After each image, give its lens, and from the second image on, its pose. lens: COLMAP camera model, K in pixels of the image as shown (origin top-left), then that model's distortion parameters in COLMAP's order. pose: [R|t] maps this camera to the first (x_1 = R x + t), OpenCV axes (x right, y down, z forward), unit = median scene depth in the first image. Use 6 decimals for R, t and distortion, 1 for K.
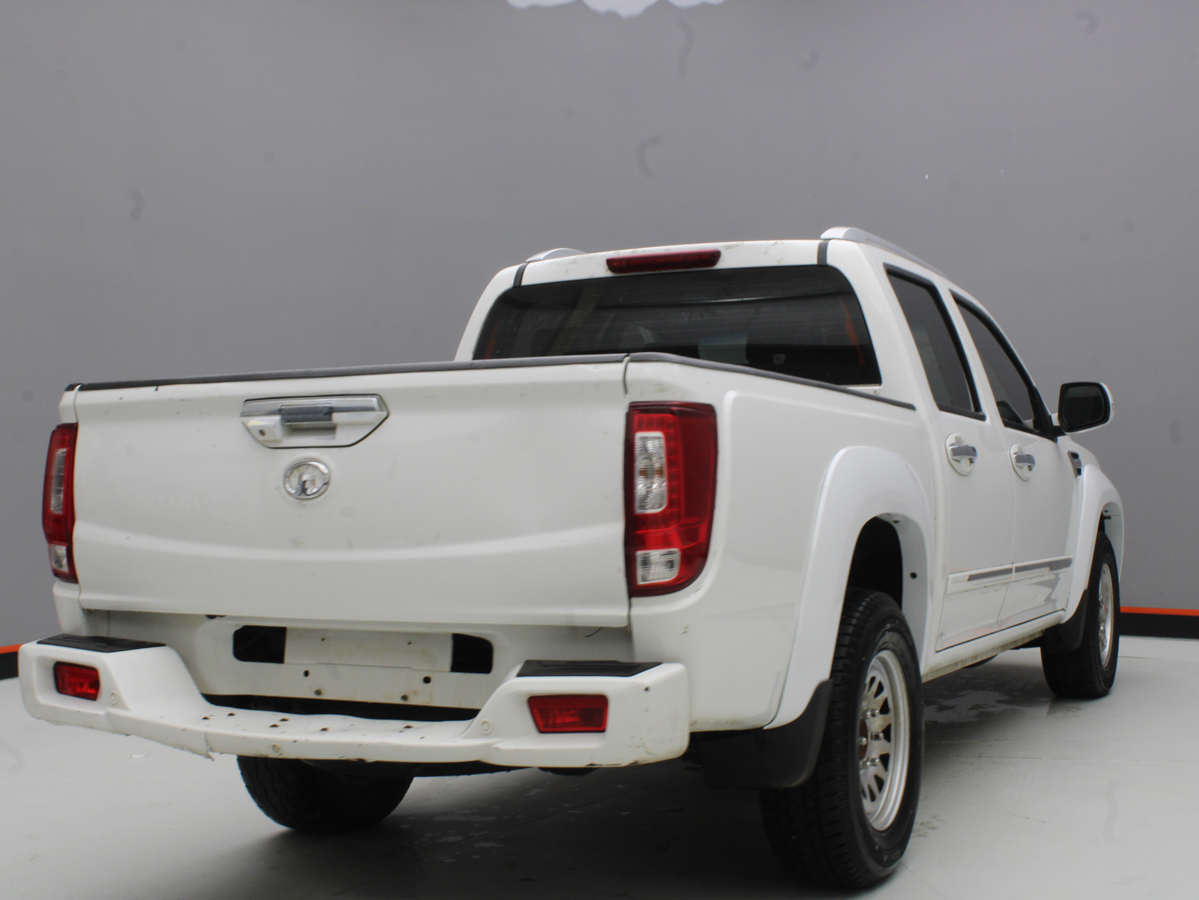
lens RADIAL K [[1591.3, 0, 599.5], [0, 1591.3, 450.0], [0, 0, 1]] dist [-0.074508, 0.053431]
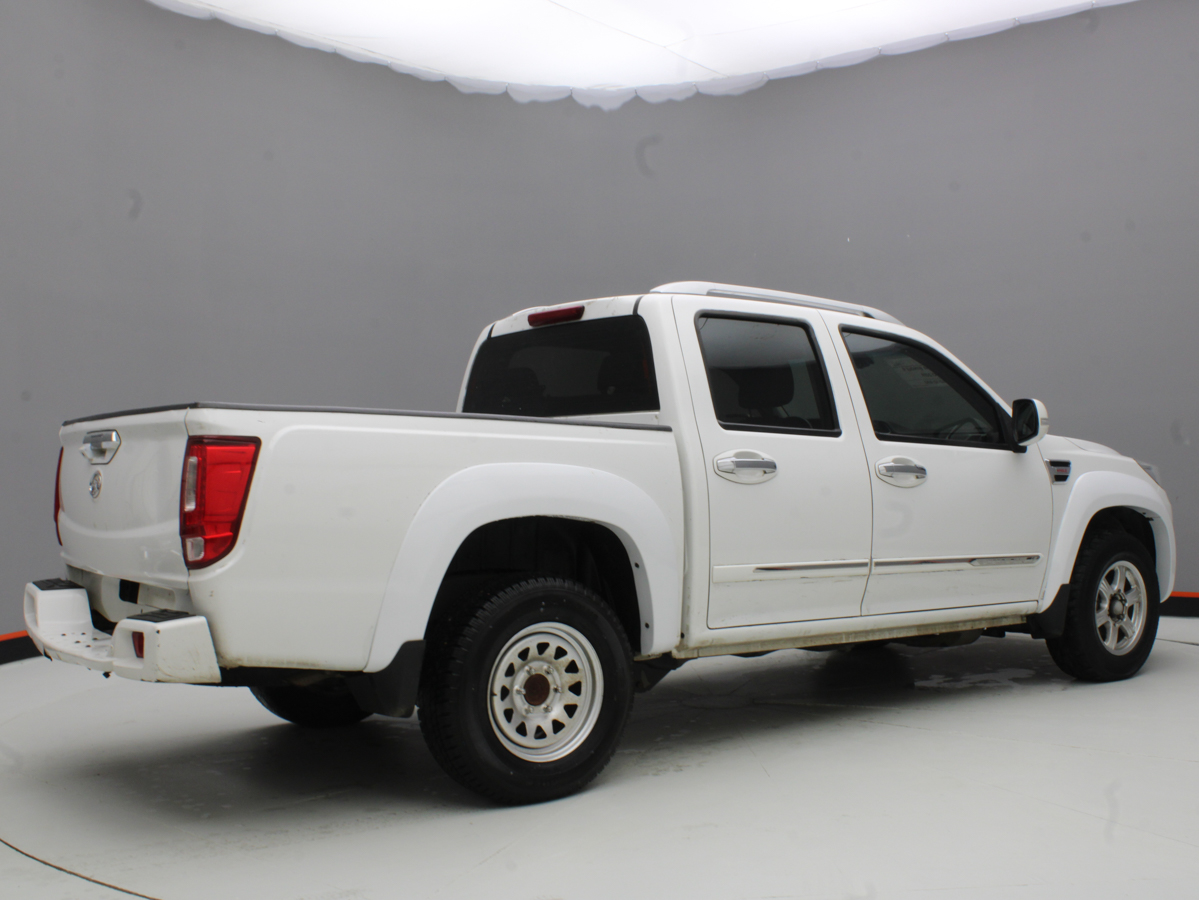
lens RADIAL K [[1302.1, 0, 599.5], [0, 1302.1, 450.0], [0, 0, 1]] dist [-0.021733, -0.017568]
pose [[0.884869, 0.000607, -0.465840, 0.796564], [0.001366, 0.999991, 0.003898, -0.018696], [0.465839, -0.004086, 0.884860, 0.102981]]
